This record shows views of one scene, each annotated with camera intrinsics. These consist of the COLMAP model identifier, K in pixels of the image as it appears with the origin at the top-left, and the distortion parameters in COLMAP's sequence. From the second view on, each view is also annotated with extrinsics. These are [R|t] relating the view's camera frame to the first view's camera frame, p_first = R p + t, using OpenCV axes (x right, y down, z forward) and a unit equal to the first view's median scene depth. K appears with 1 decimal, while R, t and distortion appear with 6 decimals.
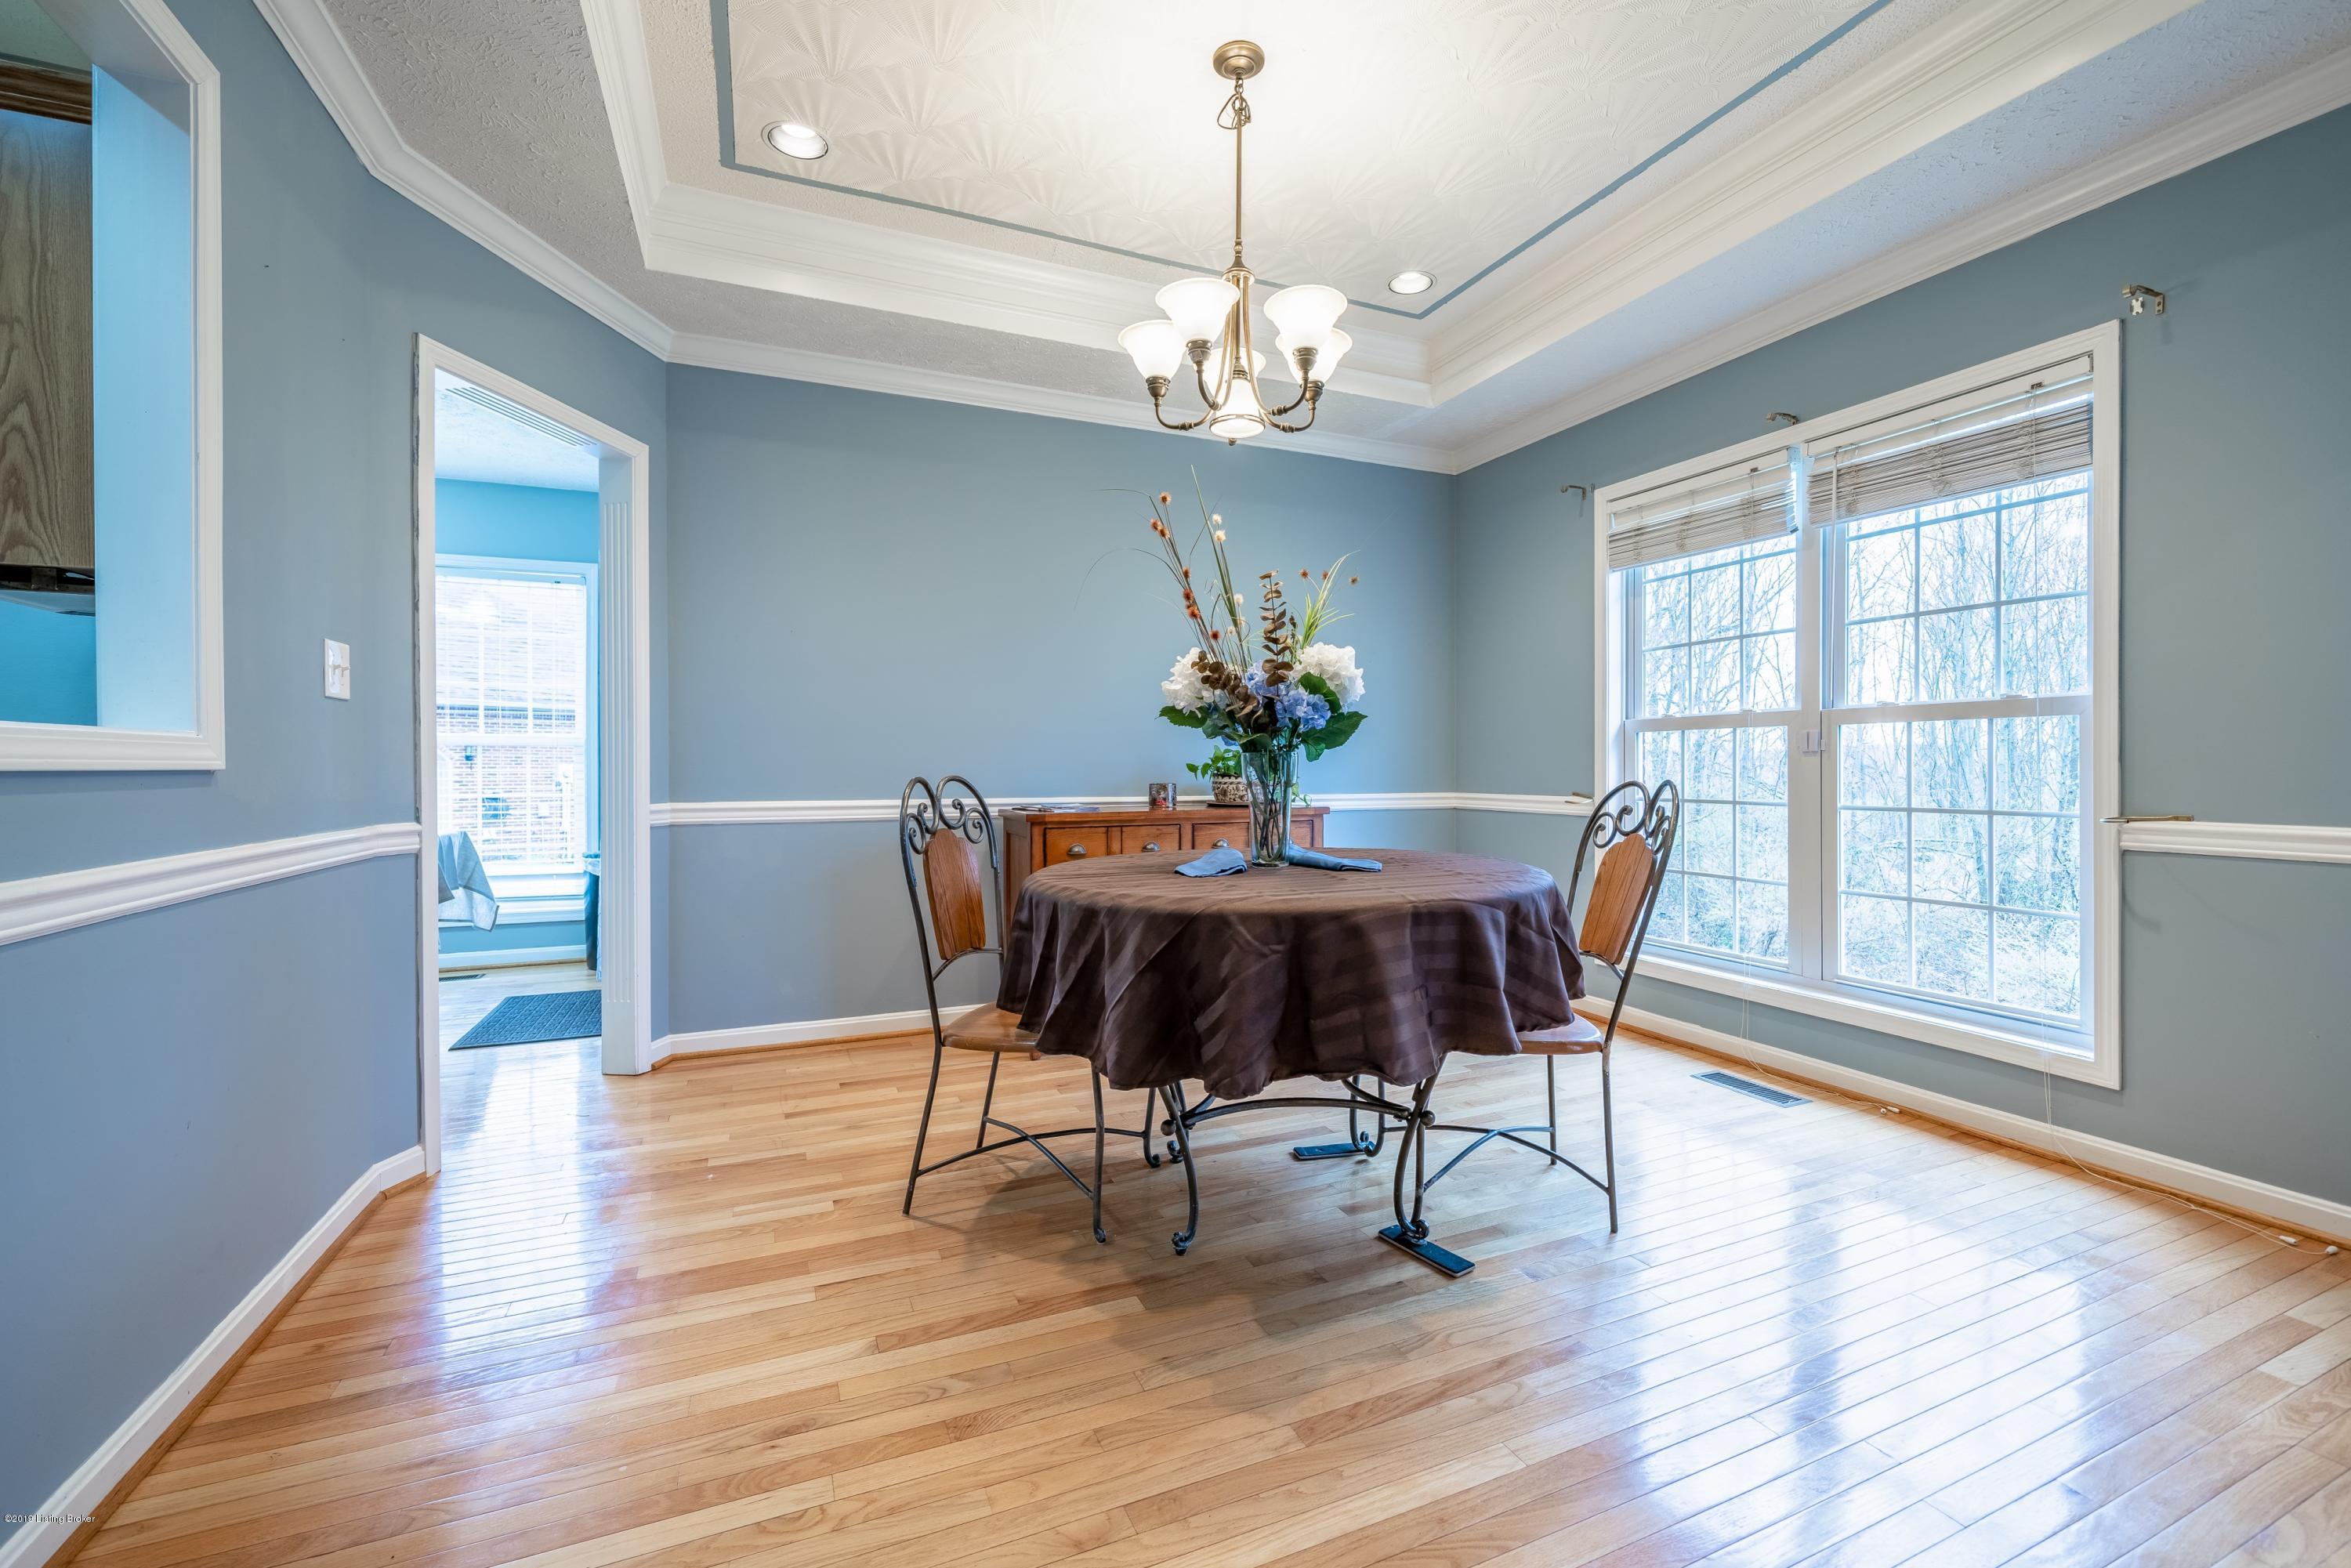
lens RADIAL K [[931.4, 0, 1168.3], [0, 931.4, 764.3], [0, 0, 1]] dist [-0.003205, 0.000173]
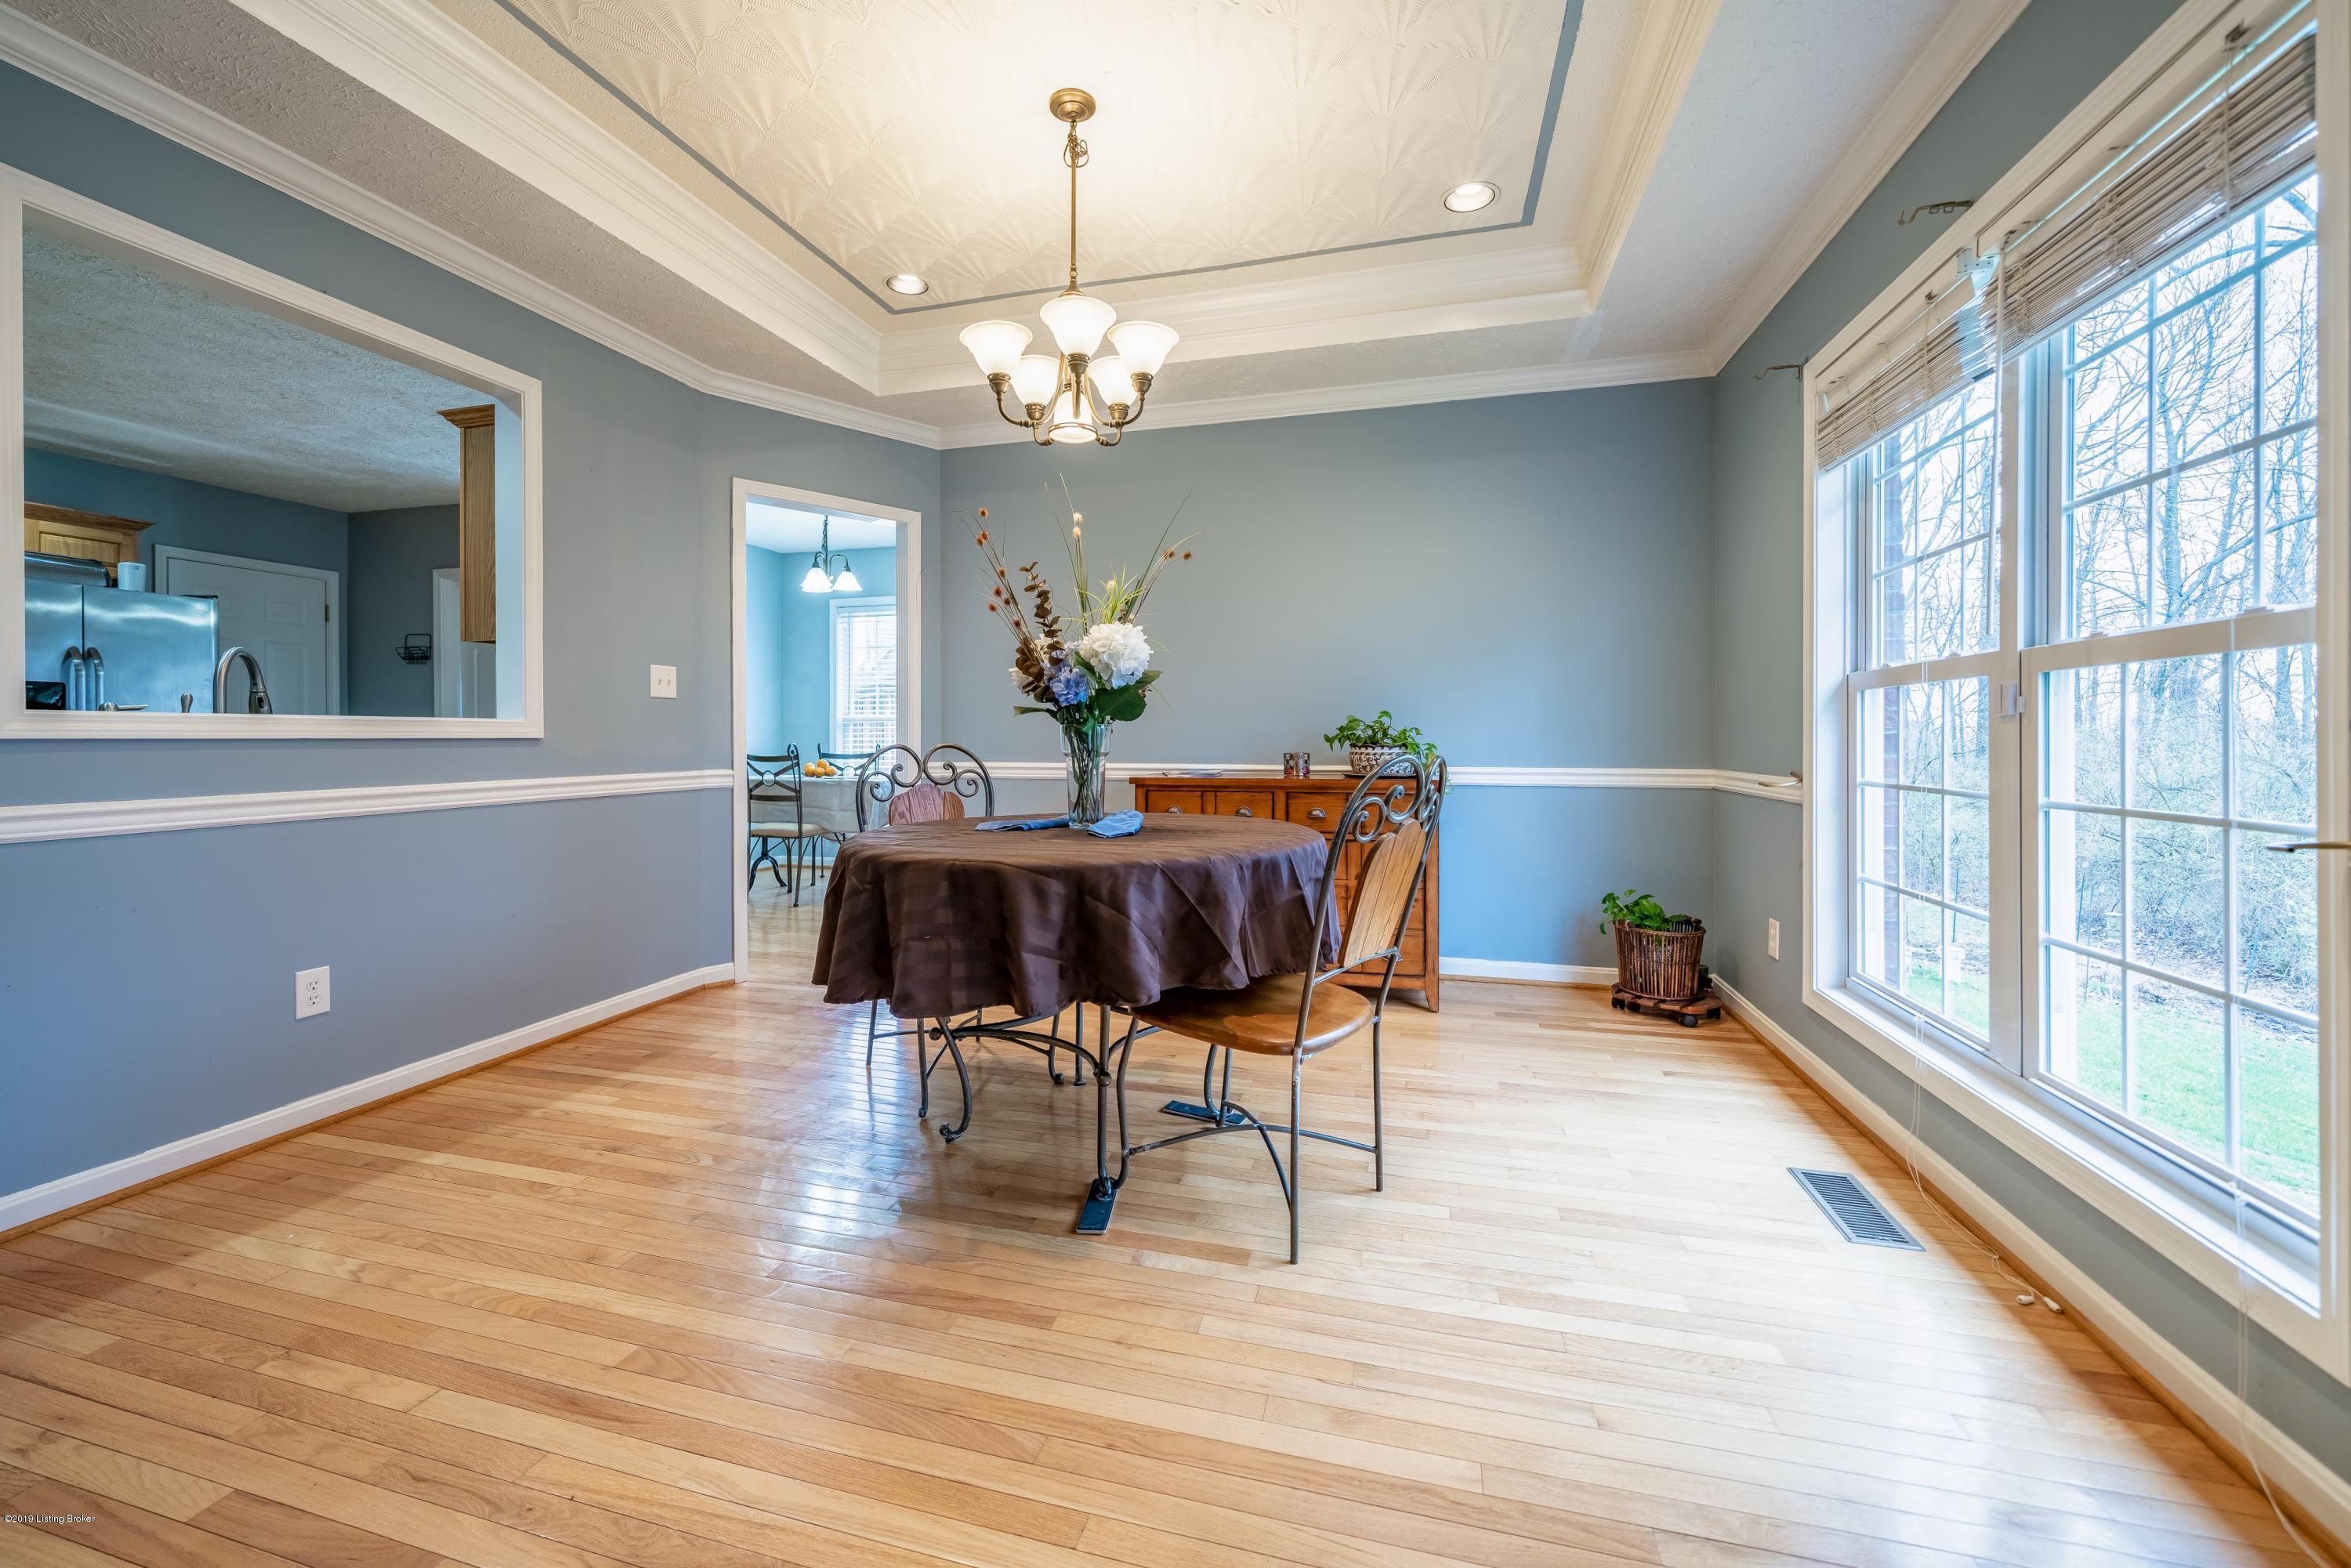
lens RADIAL K [[874.7, 0, 1194.3], [0, 874.7, 735.1], [0, 0, 1]] dist [0.000103, -0.000214]
pose [[0.796625, 0.001078, -0.604473, 0.658702], [0.000569, 0.999997, 0.002533, -0.002345], [0.604474, -0.002362, 0.796621, 0.201507]]
